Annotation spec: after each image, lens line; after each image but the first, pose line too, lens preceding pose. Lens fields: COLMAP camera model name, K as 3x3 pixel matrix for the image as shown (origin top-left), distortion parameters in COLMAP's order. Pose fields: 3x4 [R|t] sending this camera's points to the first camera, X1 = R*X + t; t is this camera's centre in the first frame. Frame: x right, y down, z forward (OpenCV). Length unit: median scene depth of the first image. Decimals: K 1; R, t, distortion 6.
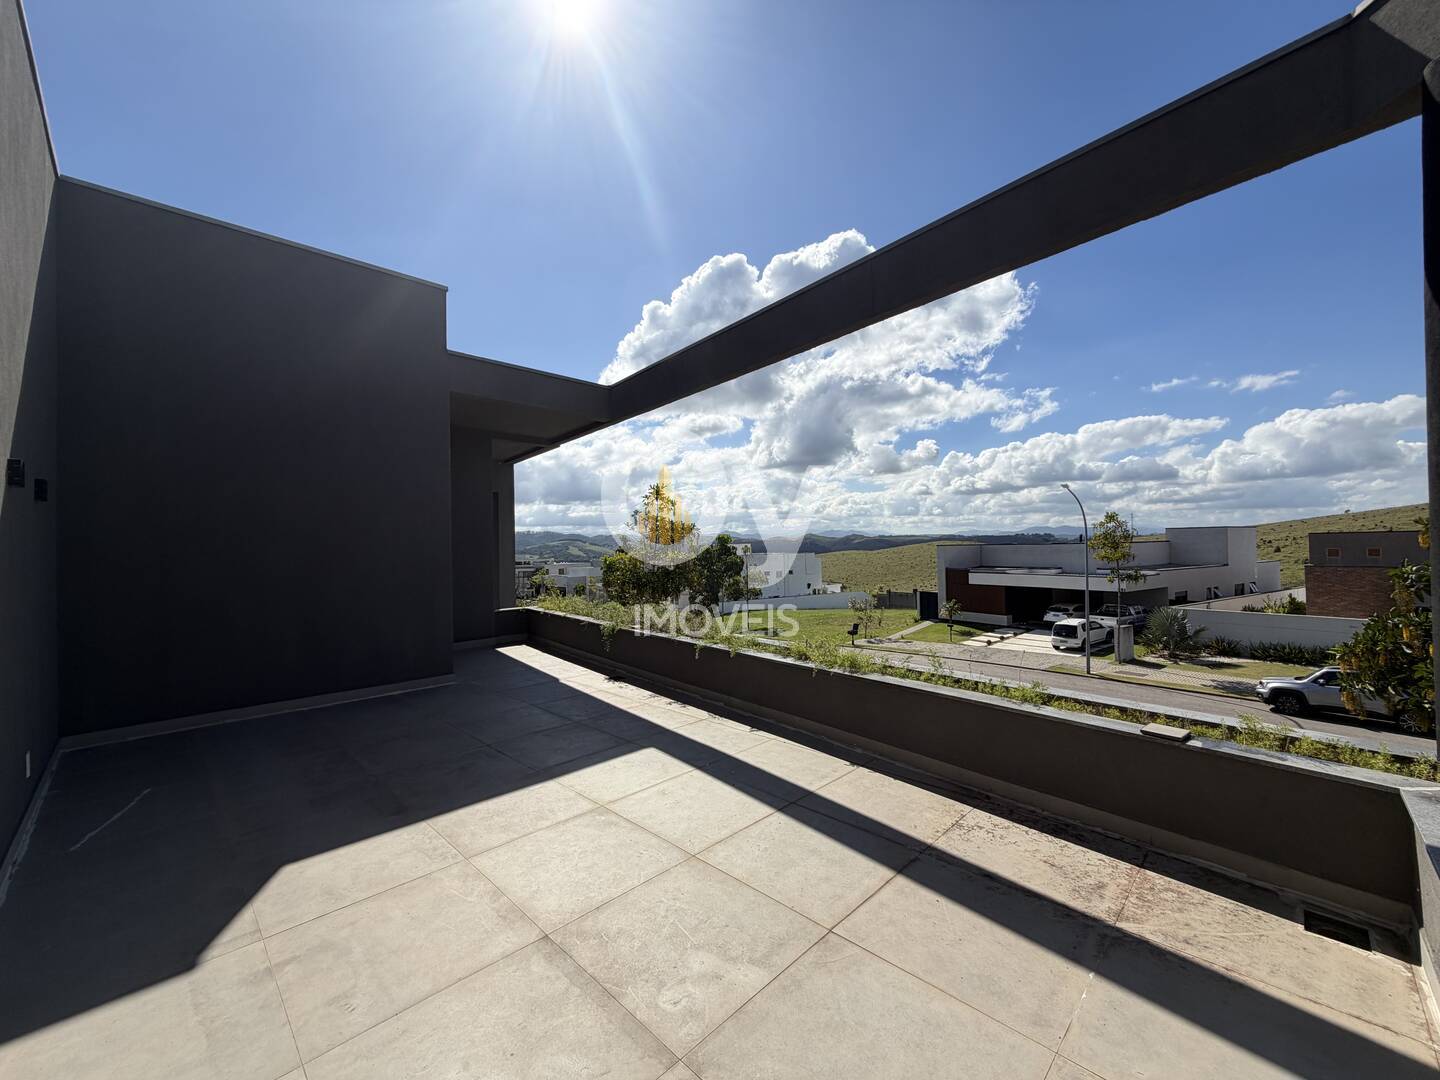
lens RADIAL K [[571.9, 0, 716.4], [0, 571.9, 539.5], [0, 0, 1]] dist [0.001323, 0.000163]
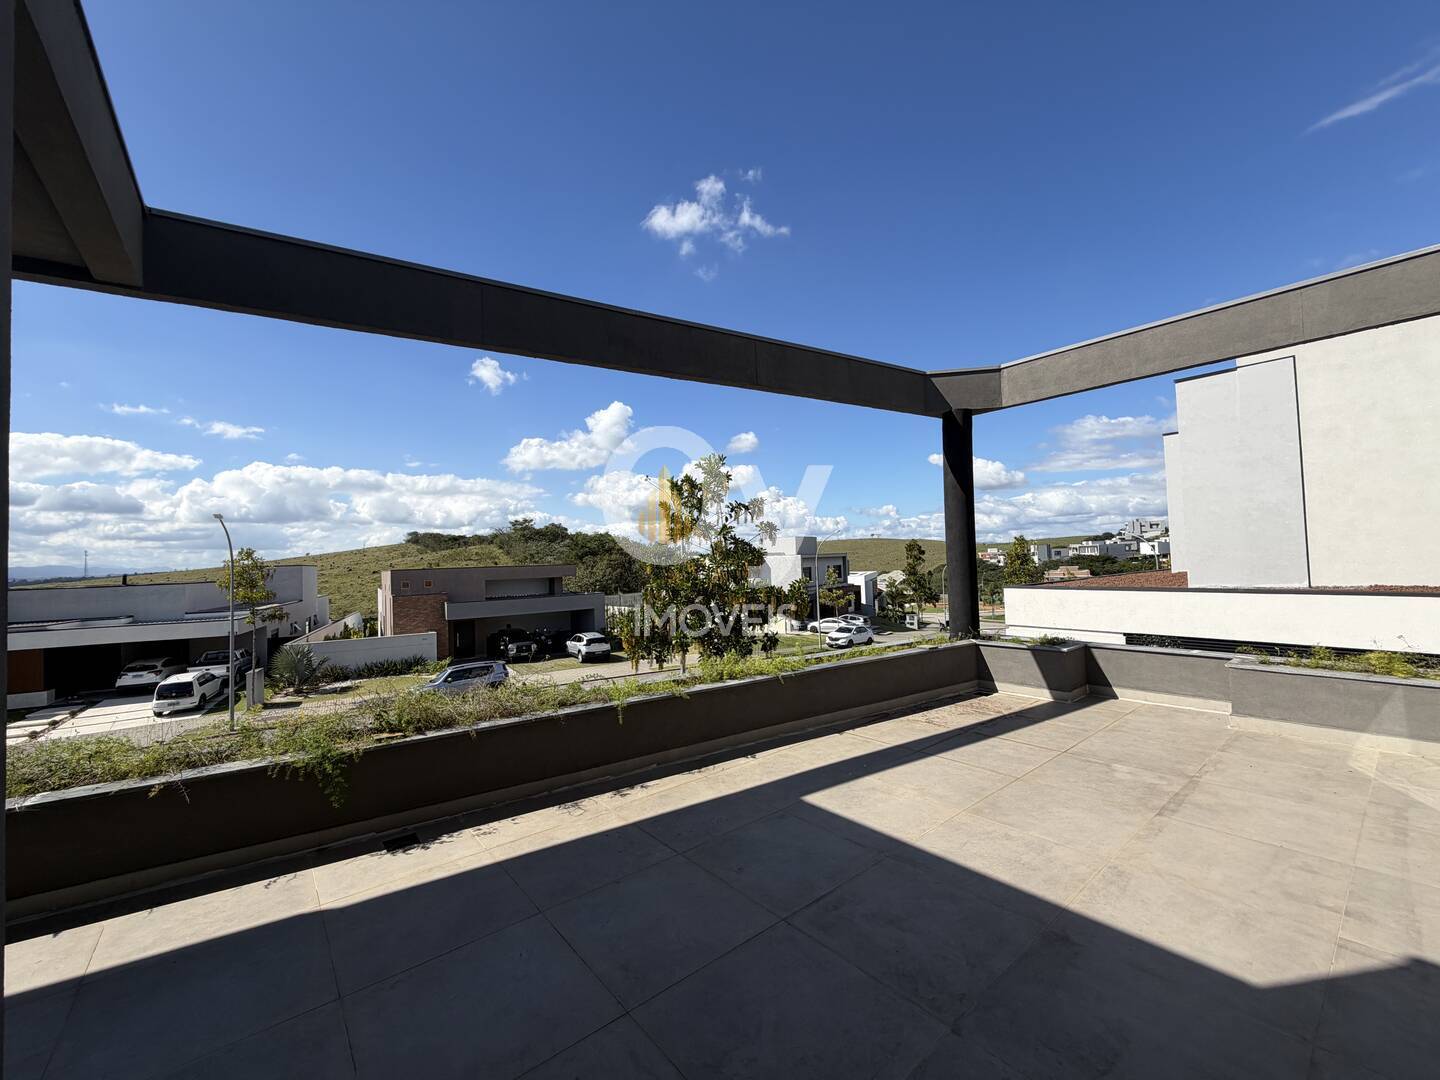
lens RADIAL K [[571.9, 0, 716.4], [0, 571.9, 539.5], [0, 0, 1]] dist [0.001323, 0.000163]
pose [[0.112655, 0.049859, 0.992382, -0.144504], [0.019534, 0.998436, -0.052381, 0.001375], [-0.993442, 0.025286, 0.111505, 0.144438]]
